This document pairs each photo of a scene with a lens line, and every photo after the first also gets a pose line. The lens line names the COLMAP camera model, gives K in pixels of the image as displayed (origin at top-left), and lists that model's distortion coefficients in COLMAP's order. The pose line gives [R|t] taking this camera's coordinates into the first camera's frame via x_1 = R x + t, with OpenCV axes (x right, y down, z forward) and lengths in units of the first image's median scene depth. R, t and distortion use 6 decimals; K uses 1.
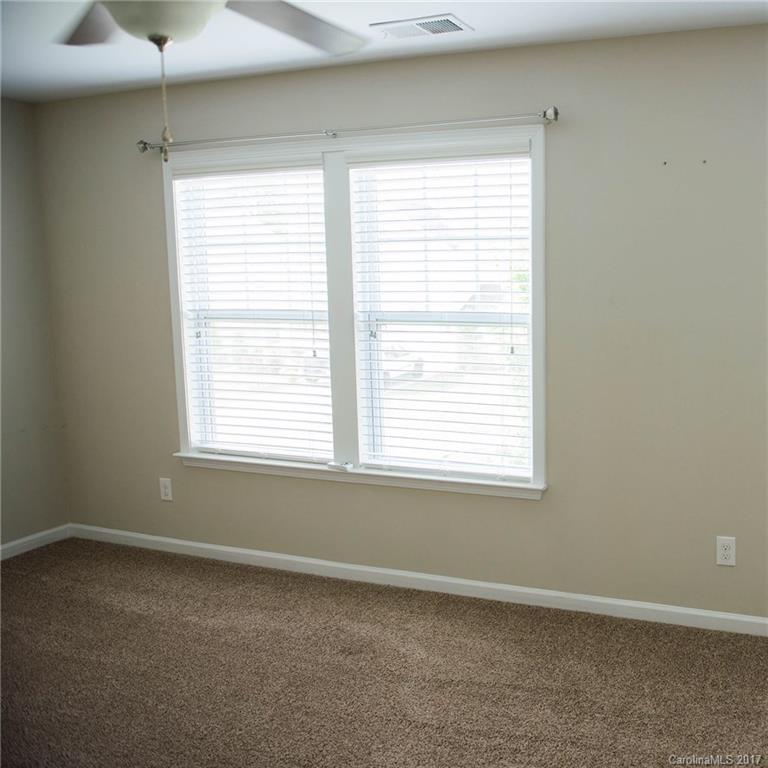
lens RADIAL K [[779.5, 0, 384.0], [0, 779.5, 384.0], [0, 0, 1]] dist [-0.053223, -0.014104]
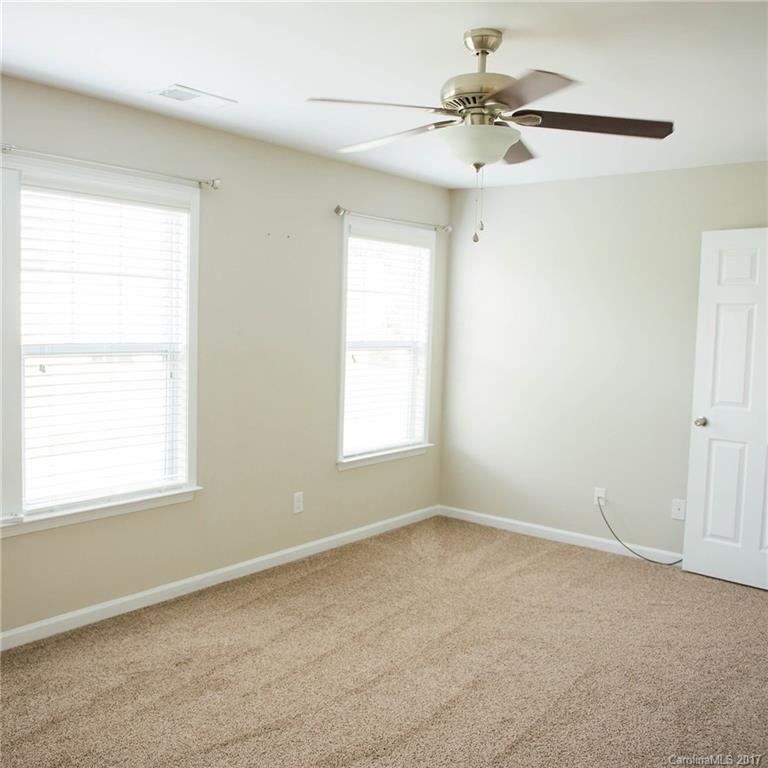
lens RADIAL K [[816.4, 0, 383.8], [0, 816.4, 392.2], [0, 0, 1]] dist [-0.024191, -0.040465]
pose [[0.287529, -0.073396, 0.954956, -0.901075], [0.100670, 0.993852, 0.046075, -0.042662], [-0.952467, 0.082887, 0.293150, 0.348449]]
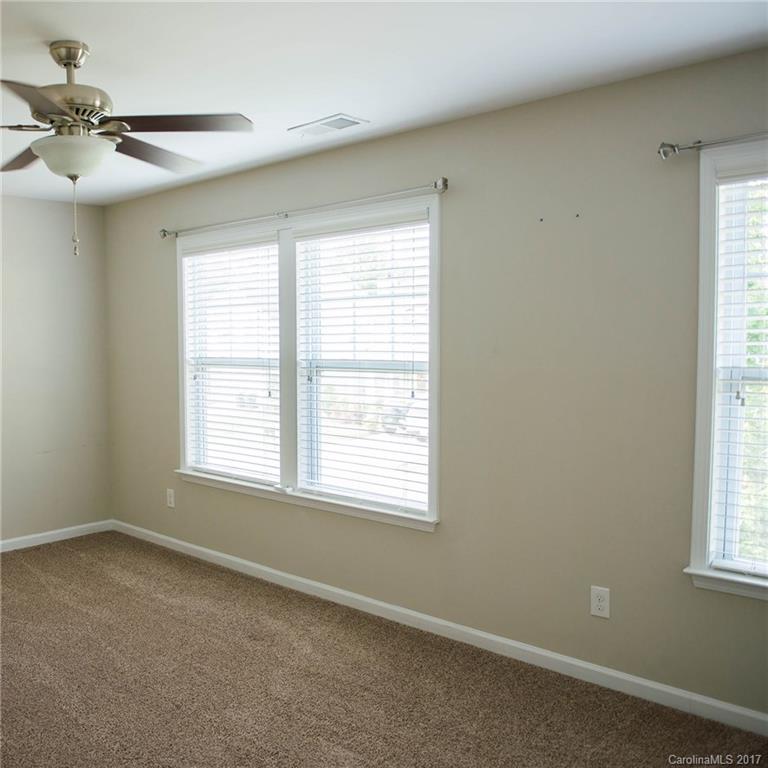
lens RADIAL K [[1073.9, 0, 384.0], [0, 1073.9, 384.0], [0, 0, 1]] dist [-0.062945, 0.002711]
pose [[0.860274, 0.014696, -0.509619, 0.914691], [-0.054991, 0.996427, -0.064095, 0.042763], [0.506857, 0.083164, 0.858009, -0.343621]]
